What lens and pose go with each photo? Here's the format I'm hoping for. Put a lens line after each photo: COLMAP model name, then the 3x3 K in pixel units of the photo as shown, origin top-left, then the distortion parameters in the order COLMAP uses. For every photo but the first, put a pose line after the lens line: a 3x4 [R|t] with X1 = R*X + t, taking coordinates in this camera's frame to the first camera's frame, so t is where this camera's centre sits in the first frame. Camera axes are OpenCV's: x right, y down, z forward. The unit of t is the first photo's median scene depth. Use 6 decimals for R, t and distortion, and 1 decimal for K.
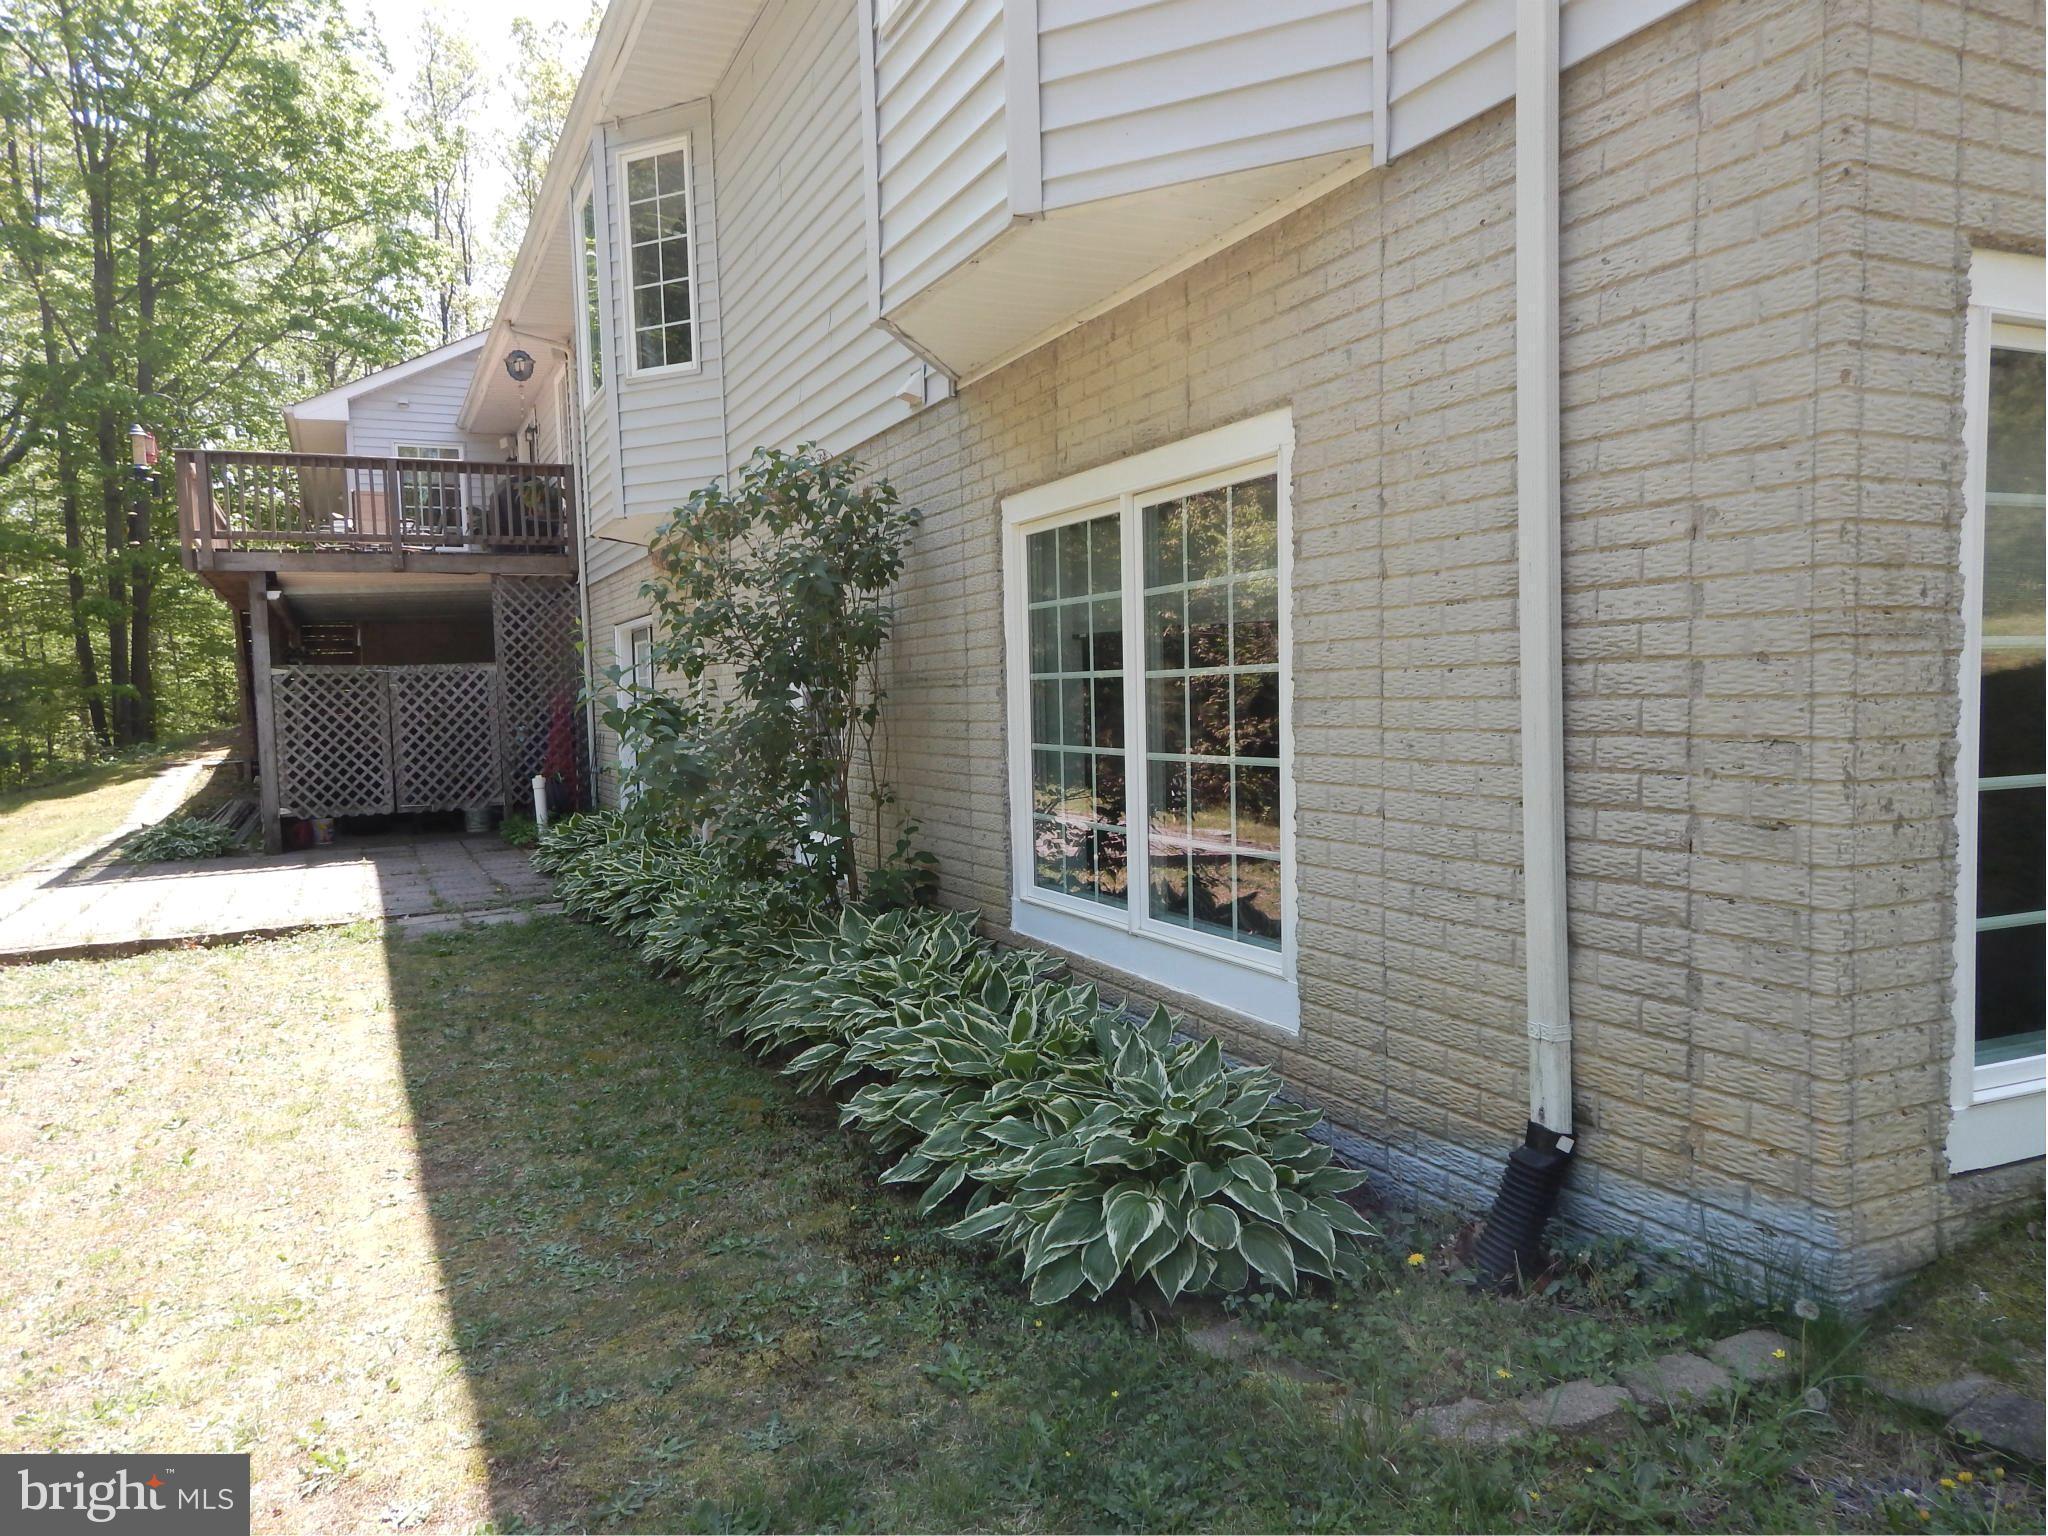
lens RADIAL K [[1513.3, 0, 1024.0], [0, 1513.3, 768.0], [0, 0, 1]] dist [-0.005371, -0.004927]
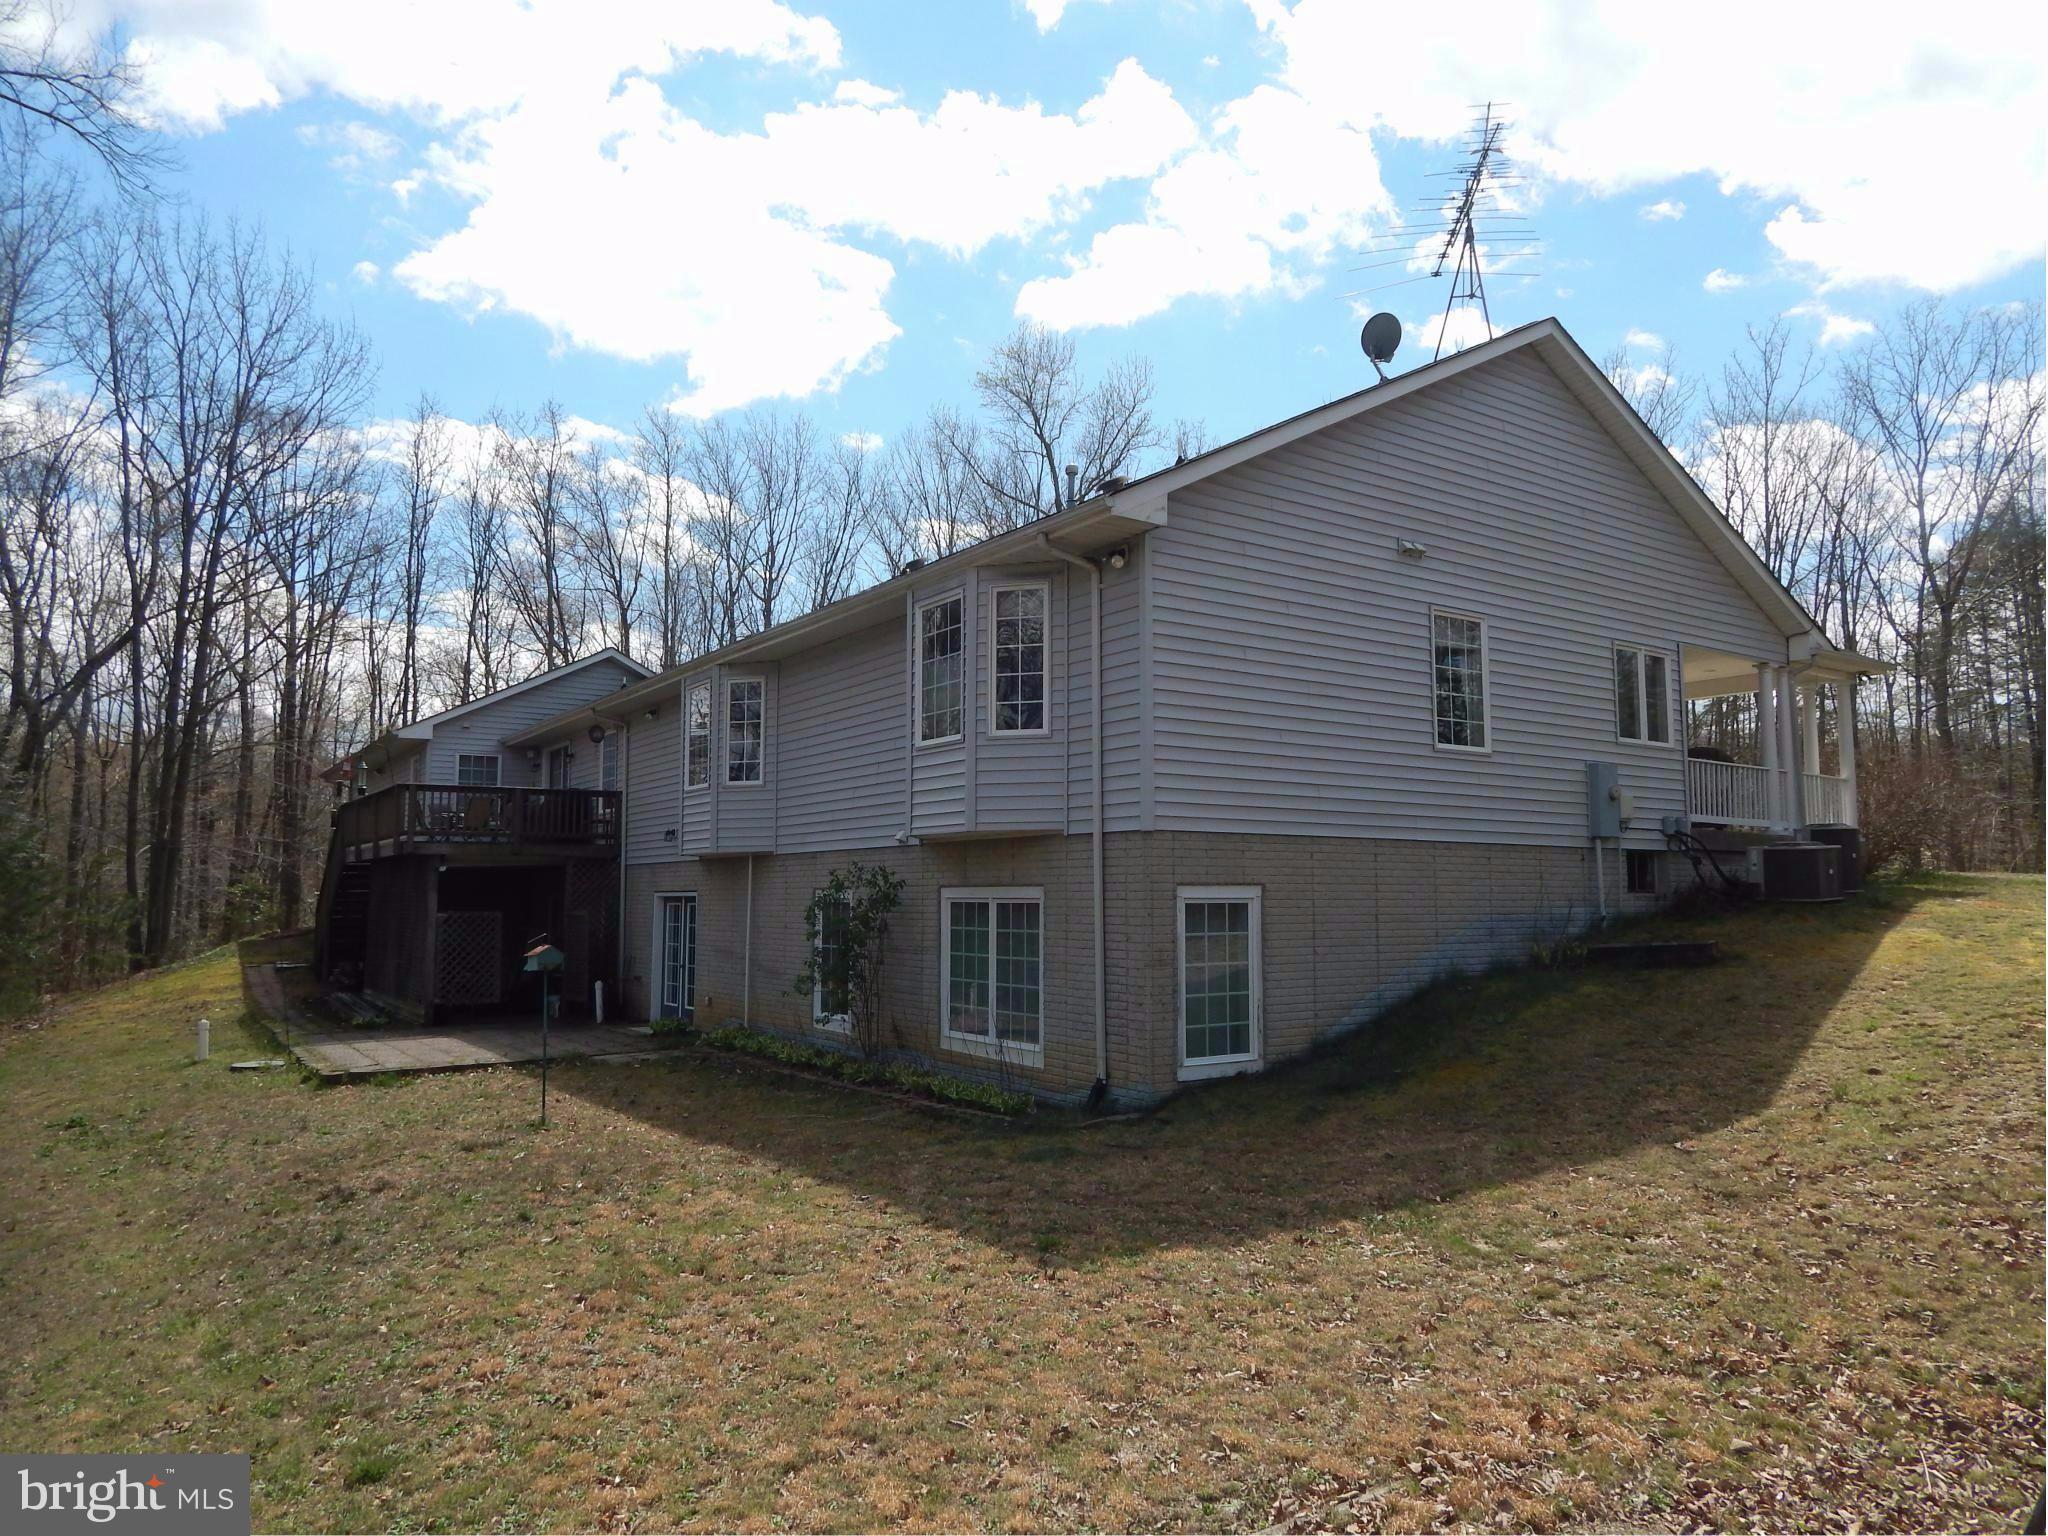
lens RADIAL K [[1513.3, 0, 1024.0], [0, 1513.3, 768.0], [0, 0, 1]] dist [-0.005371, -0.004927]
pose [[0.988480, 0.031441, 0.148047, -0.381550], [-0.011778, 0.991198, -0.131863, -0.043989], [-0.150890, 0.128600, 0.980150, -2.380077]]
